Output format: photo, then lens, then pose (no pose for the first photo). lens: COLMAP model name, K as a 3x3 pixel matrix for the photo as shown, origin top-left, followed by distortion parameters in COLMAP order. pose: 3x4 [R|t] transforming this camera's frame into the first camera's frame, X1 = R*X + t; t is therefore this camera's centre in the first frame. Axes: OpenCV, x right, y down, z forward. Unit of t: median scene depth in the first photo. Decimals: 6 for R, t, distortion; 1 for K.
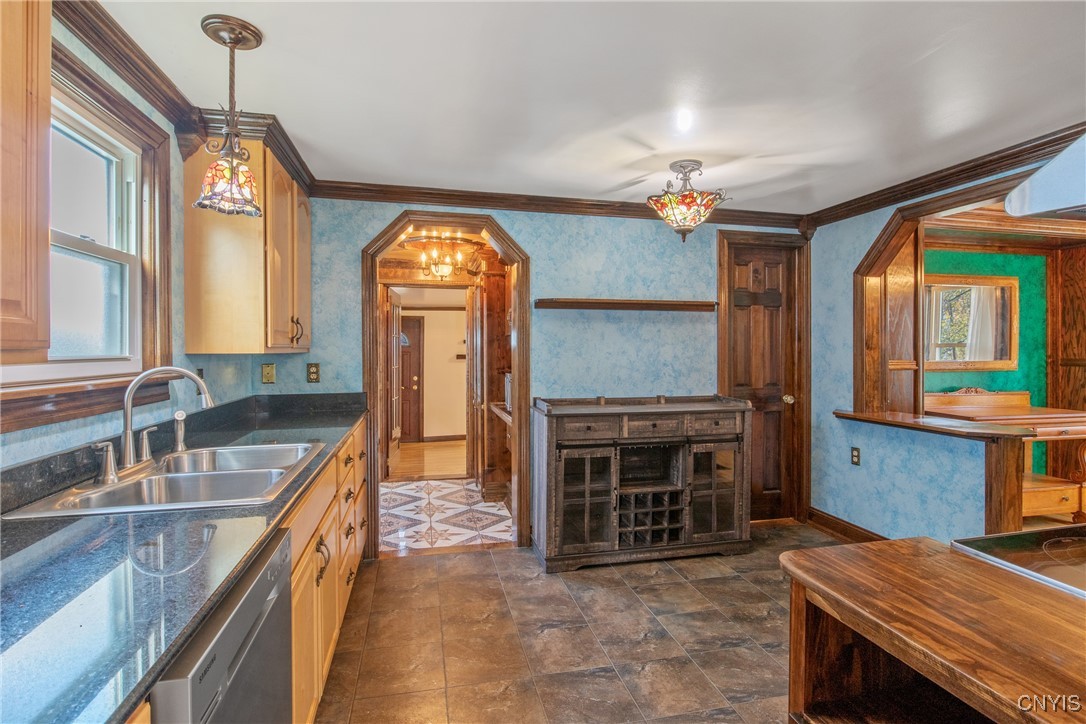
lens RADIAL K [[556.8, 0, 548.7], [0, 556.8, 353.7], [0, 0, 1]] dist [0.001001, -0.000499]
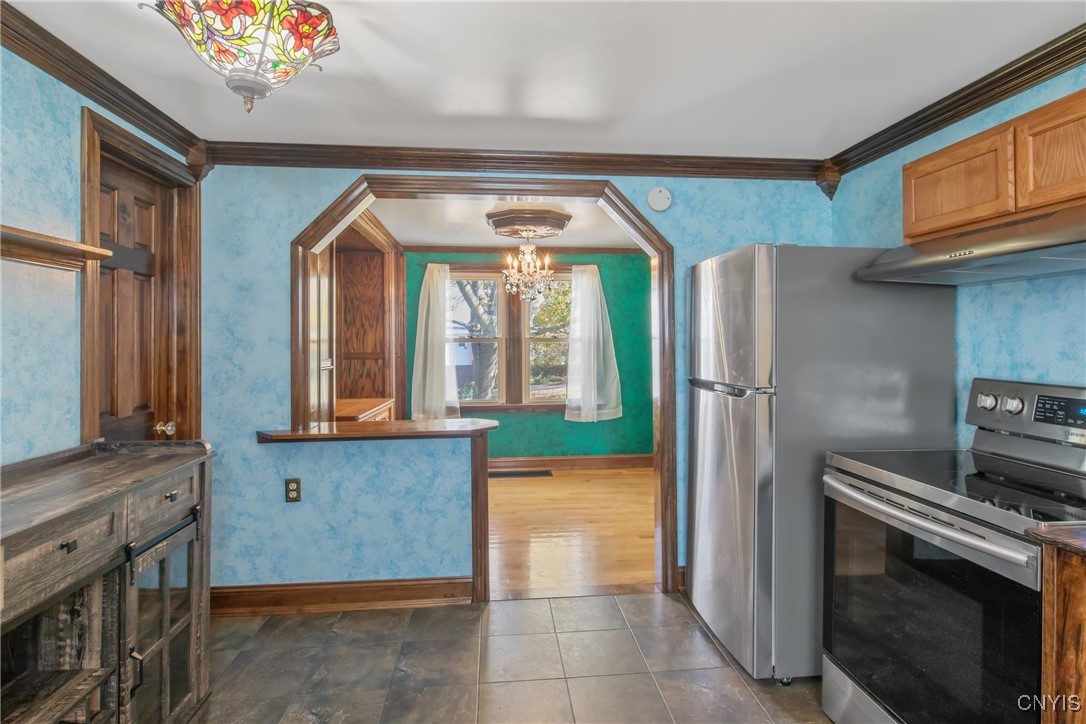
lens RADIAL K [[556.8, 0, 546.6], [0, 556.8, 336.5], [0, 0, 1]] dist [0.001001, -0.000499]
pose [[0.131446, 0.007670, 0.991294, -0.140220], [0.016940, 0.999807, -0.009982, -0.007020], [-0.991179, 0.018104, 0.131291, 0.565128]]
